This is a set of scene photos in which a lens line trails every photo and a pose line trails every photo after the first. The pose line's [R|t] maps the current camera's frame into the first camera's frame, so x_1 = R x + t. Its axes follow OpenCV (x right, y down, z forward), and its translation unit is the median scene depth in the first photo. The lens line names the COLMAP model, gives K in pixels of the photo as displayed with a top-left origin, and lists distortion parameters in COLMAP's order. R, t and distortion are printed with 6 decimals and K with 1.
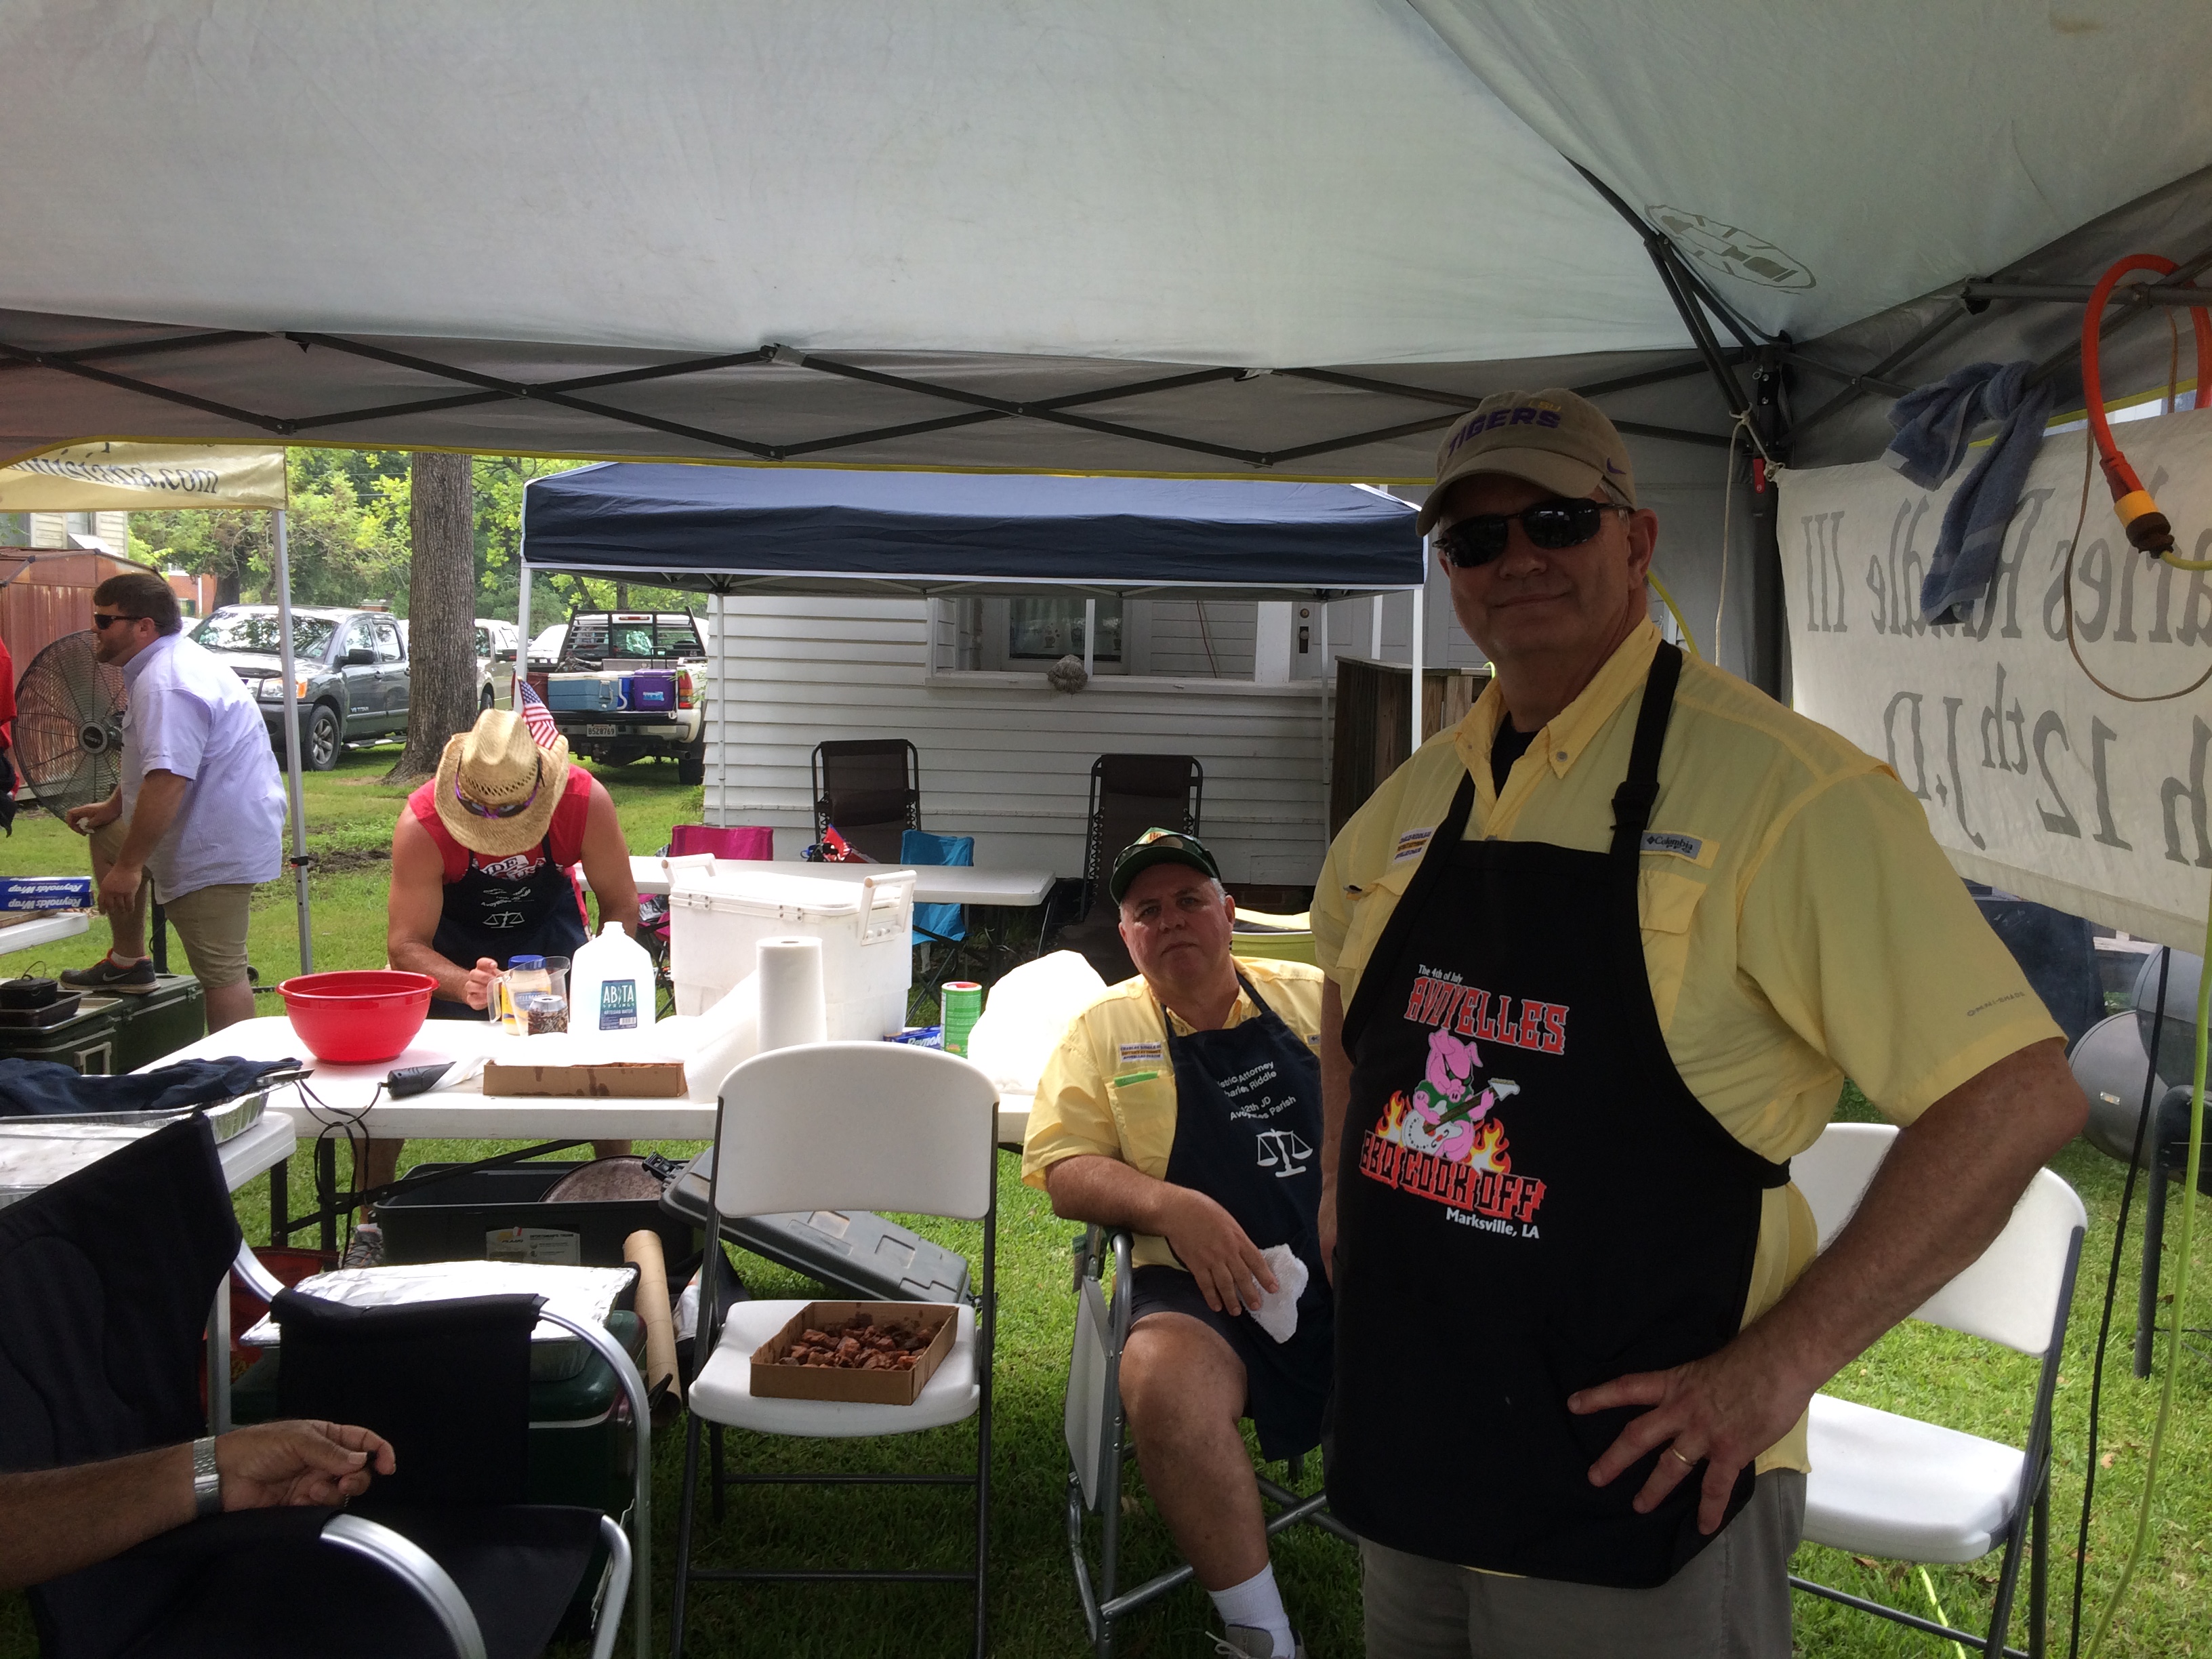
lens RADIAL K [[1907.1, 0, 1097.9], [0, 1907.1, 814.6], [0, 0, 1]] dist [0.052786, -0.084276]
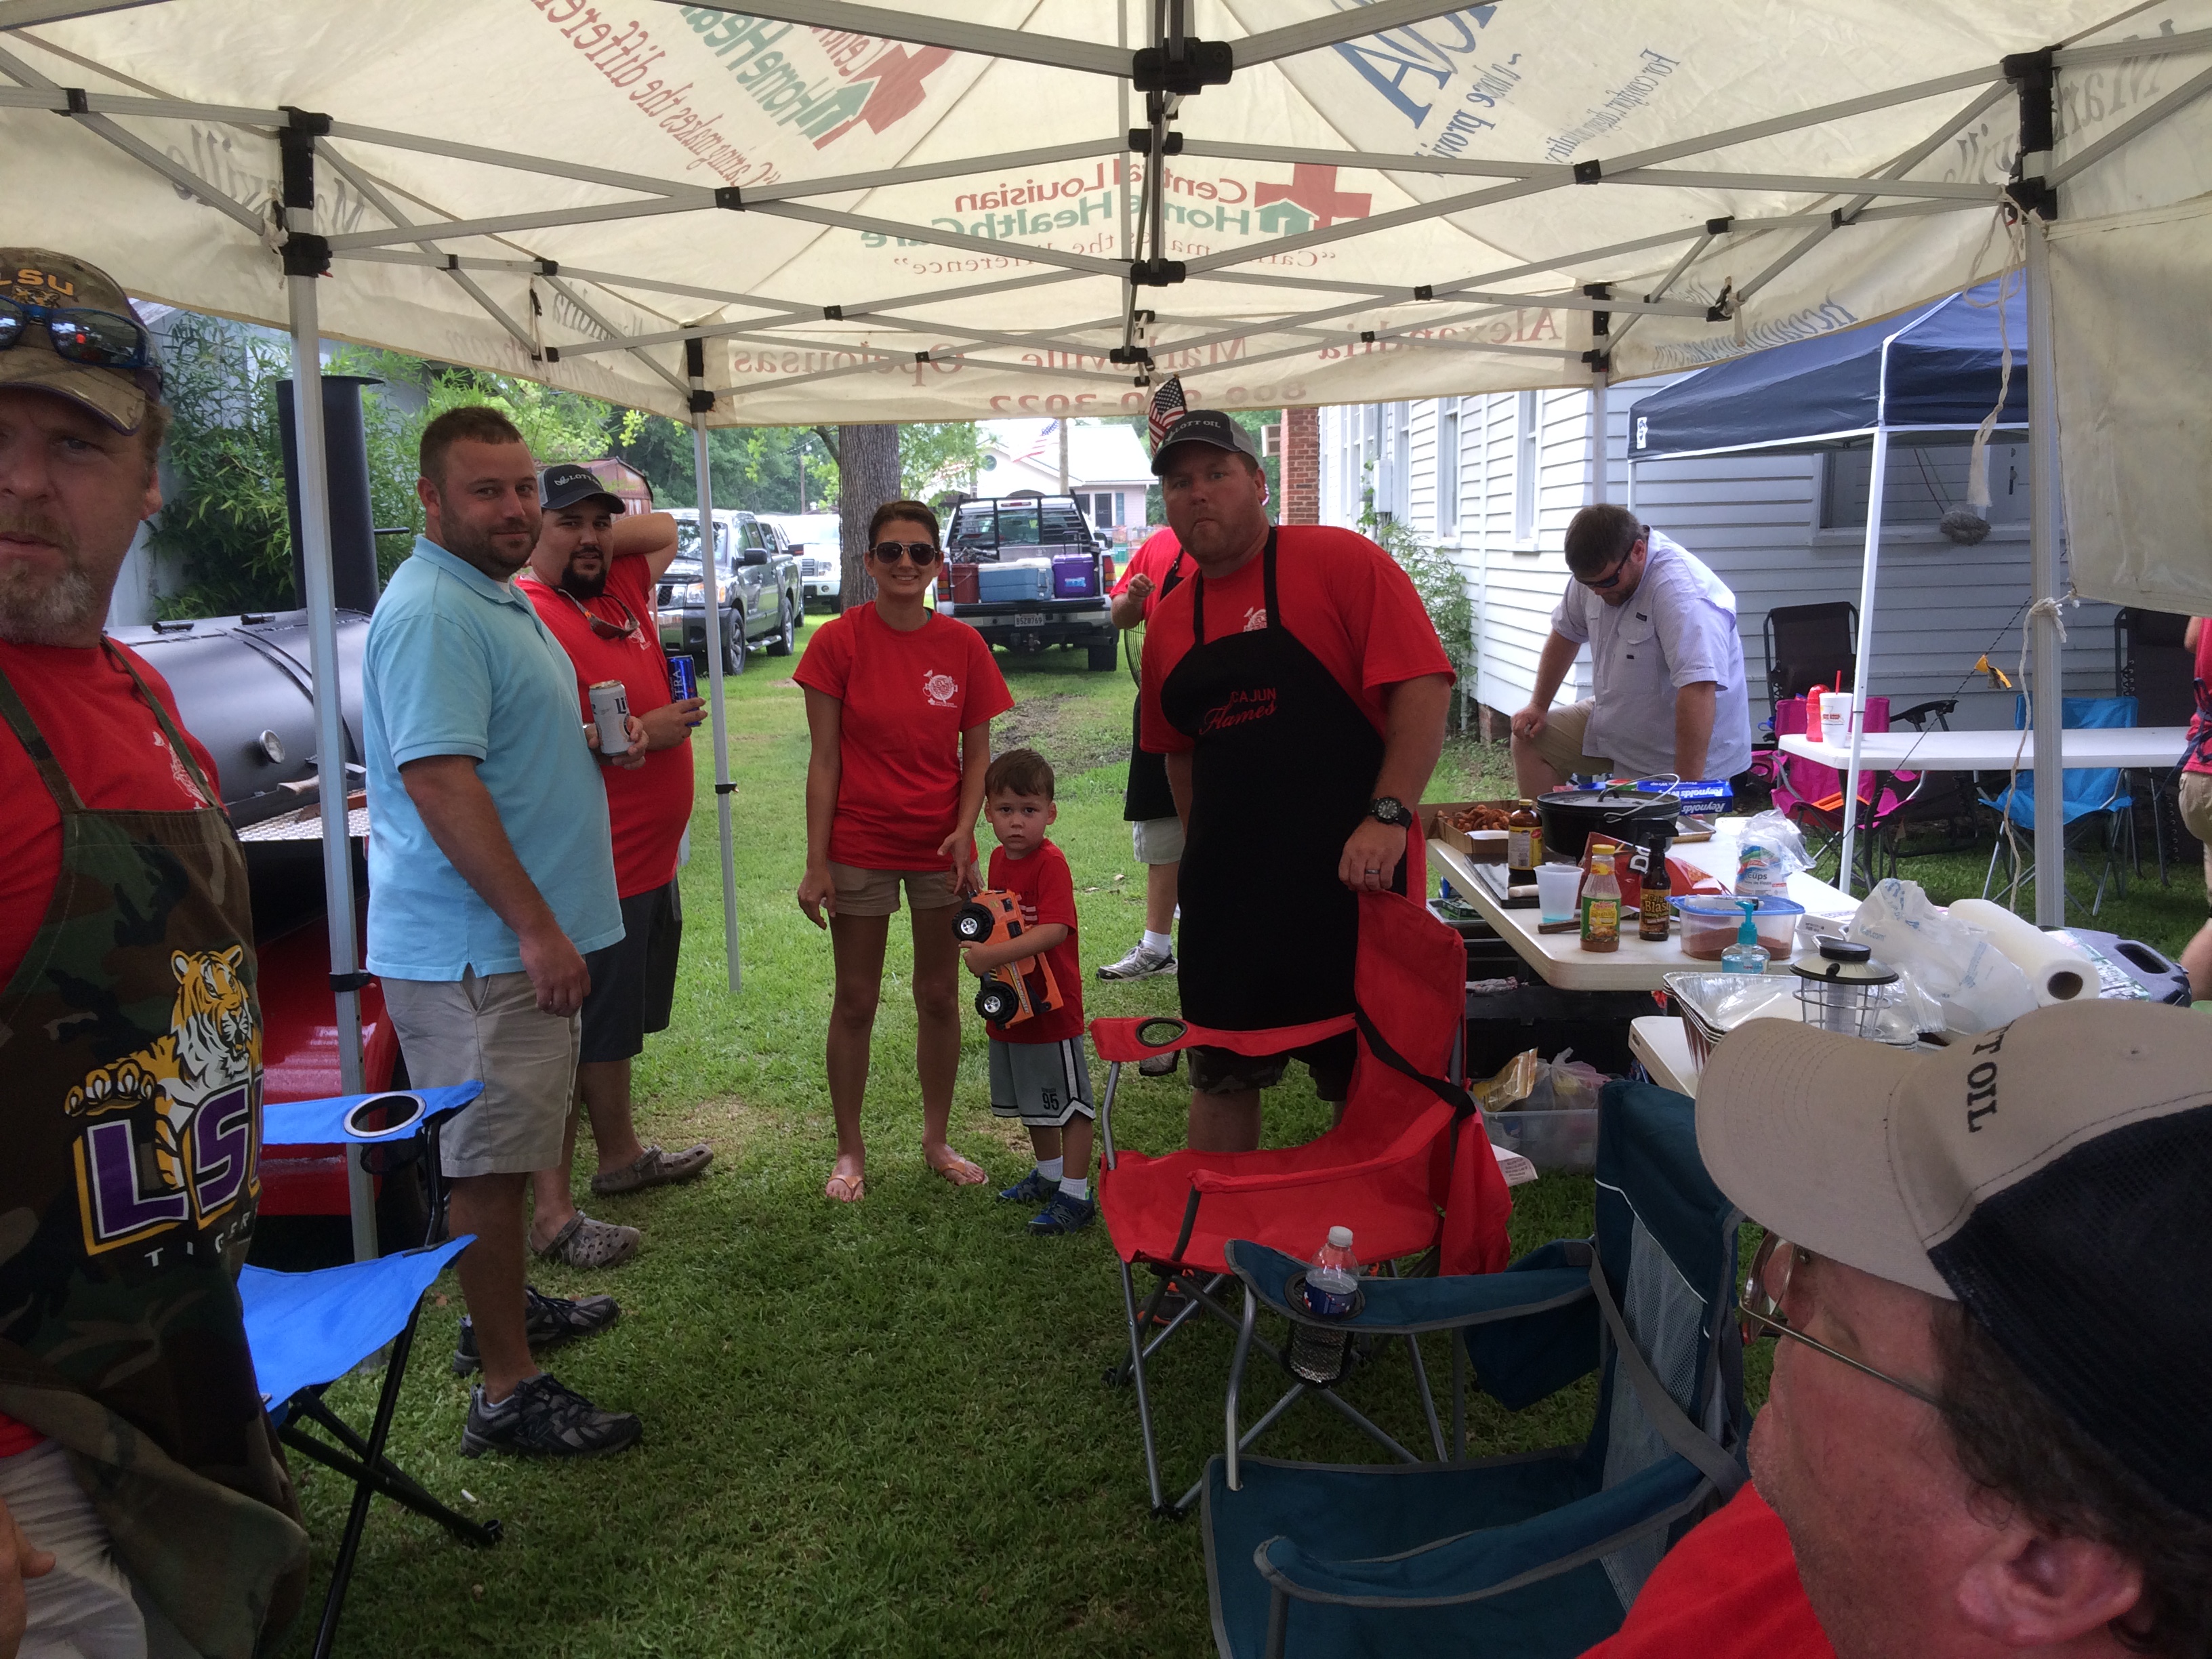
lens RADIAL K [[1907.1, 0, 1105.7], [0, 1907.1, 826.2], [0, 0, 1]] dist [0.052786, -0.084276]
pose [[0.998758, -0.049687, 0.003644, -0.454282], [0.049297, 0.996194, 0.071880, -0.013896], [-0.007201, -0.071611, 0.997407, 0.031256]]
